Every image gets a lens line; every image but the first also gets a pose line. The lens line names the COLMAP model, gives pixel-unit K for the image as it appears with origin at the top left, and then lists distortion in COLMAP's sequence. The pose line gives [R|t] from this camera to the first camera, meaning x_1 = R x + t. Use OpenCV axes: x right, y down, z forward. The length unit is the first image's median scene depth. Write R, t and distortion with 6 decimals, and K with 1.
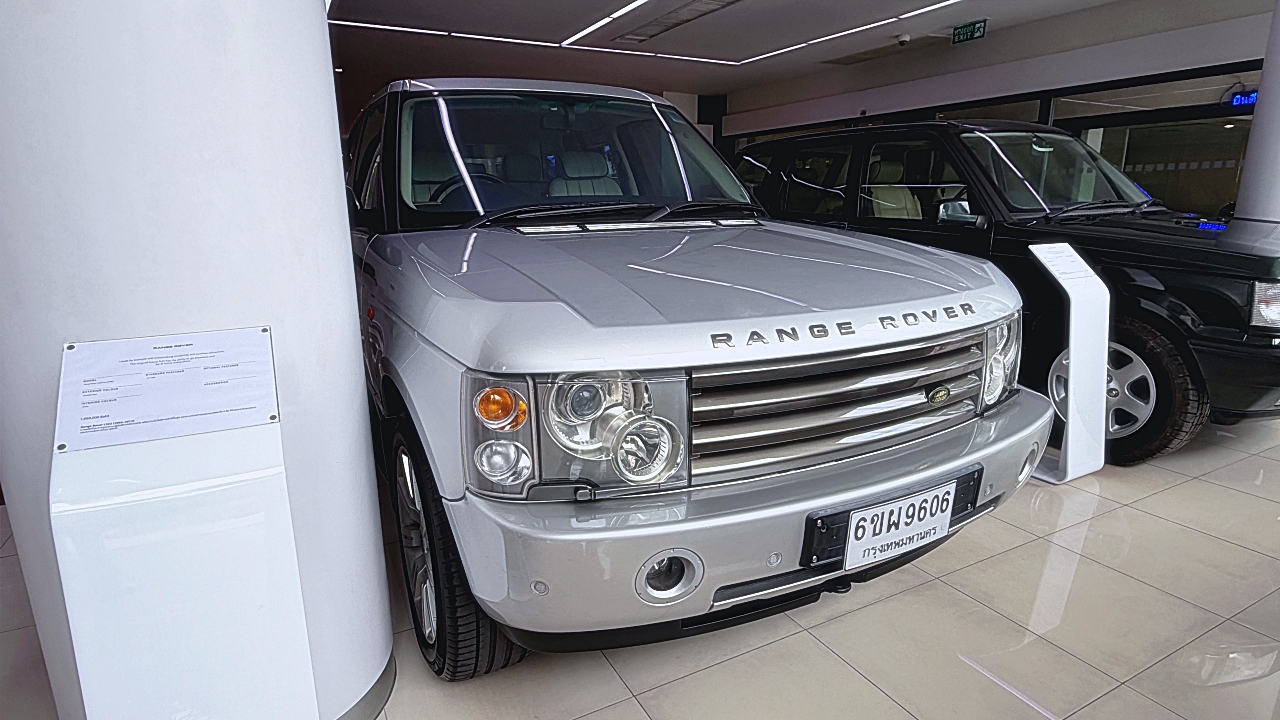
lens RADIAL K [[675.7, 0, 643.7], [0, 675.7, 353.9], [0, 0, 1]] dist [-0.003386, -0.000841]
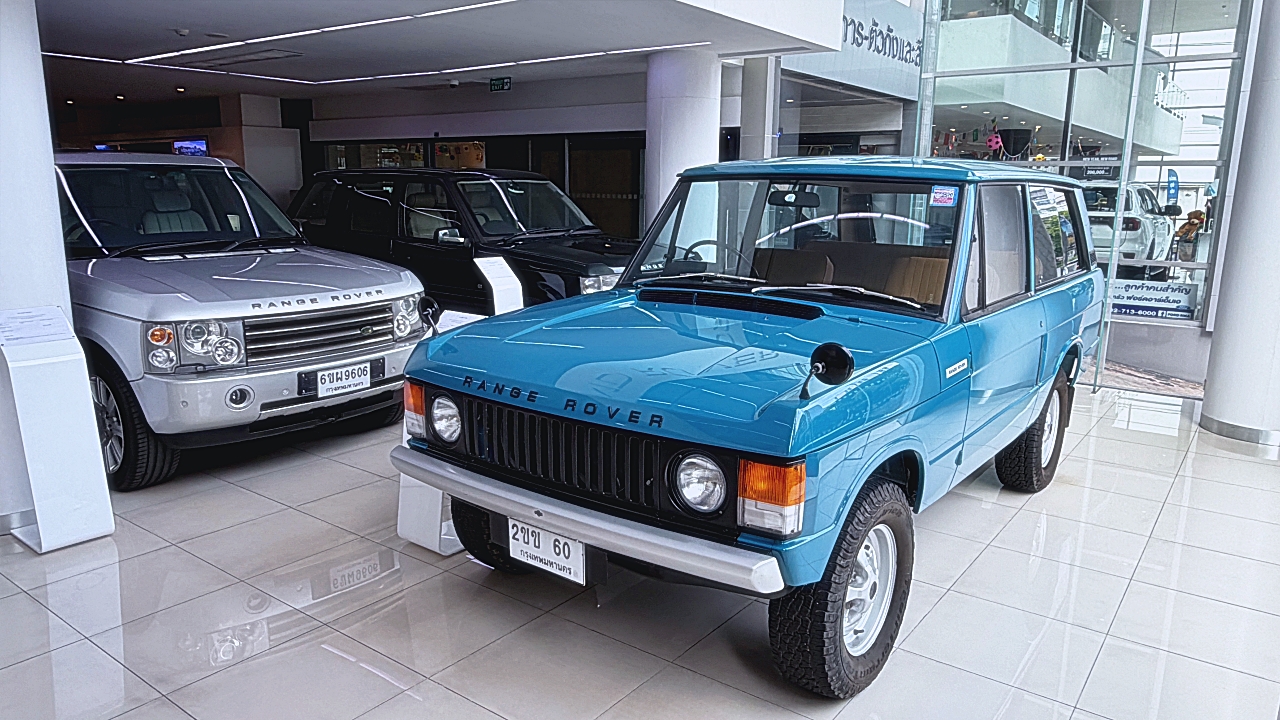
lens RADIAL K [[865.9, 0, 640.0], [0, 865.9, 360.0], [0, 0, 1]] dist [0.002225, 0.002263]
pose [[0.907645, -0.064992, 0.414676, 0.056755], [0.074669, 0.997183, -0.007147, 0.292607], [-0.413043, 0.037451, 0.909941, -2.390478]]
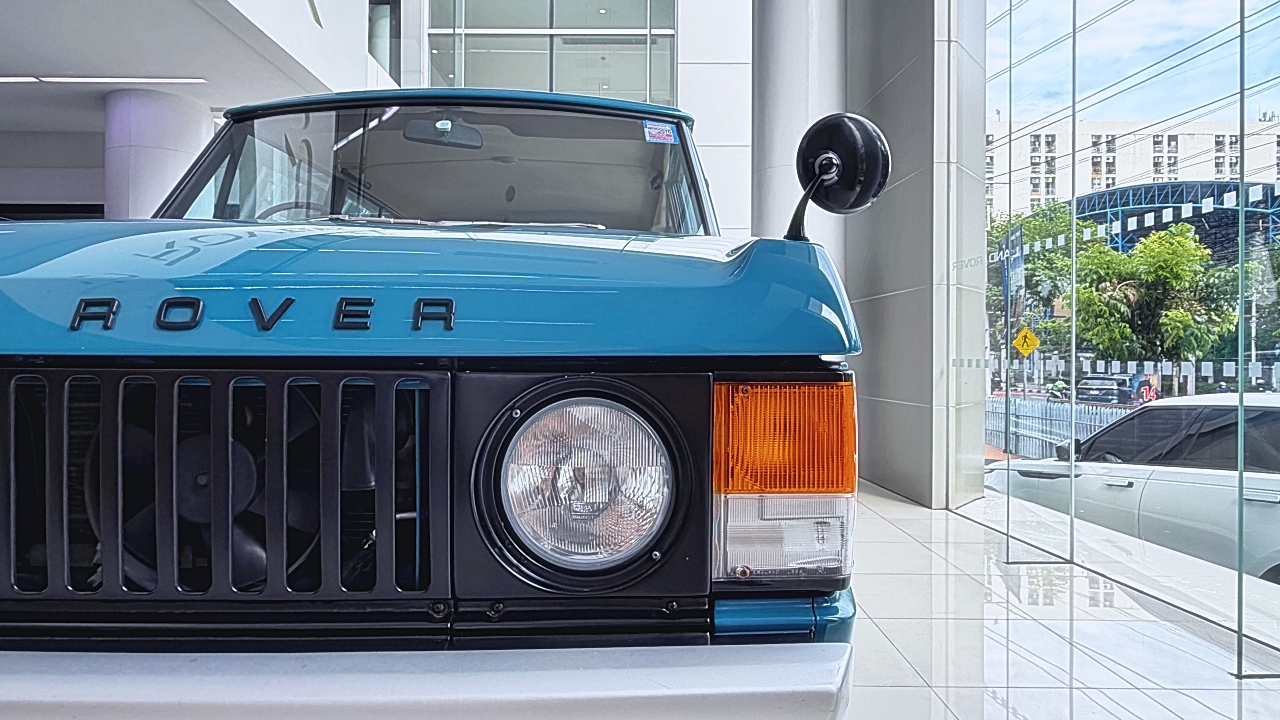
lens RADIAL K [[786.0, 0, 636.3], [0, 786.0, 357.0], [0, 0, 1]] dist [-0.000391, 0.000526]
pose [[0.480542, 0.009371, 0.876921, 0.396515], [0.188137, 0.975560, -0.113522, 0.509810], [-0.856553, 0.219533, 0.467035, -1.202160]]
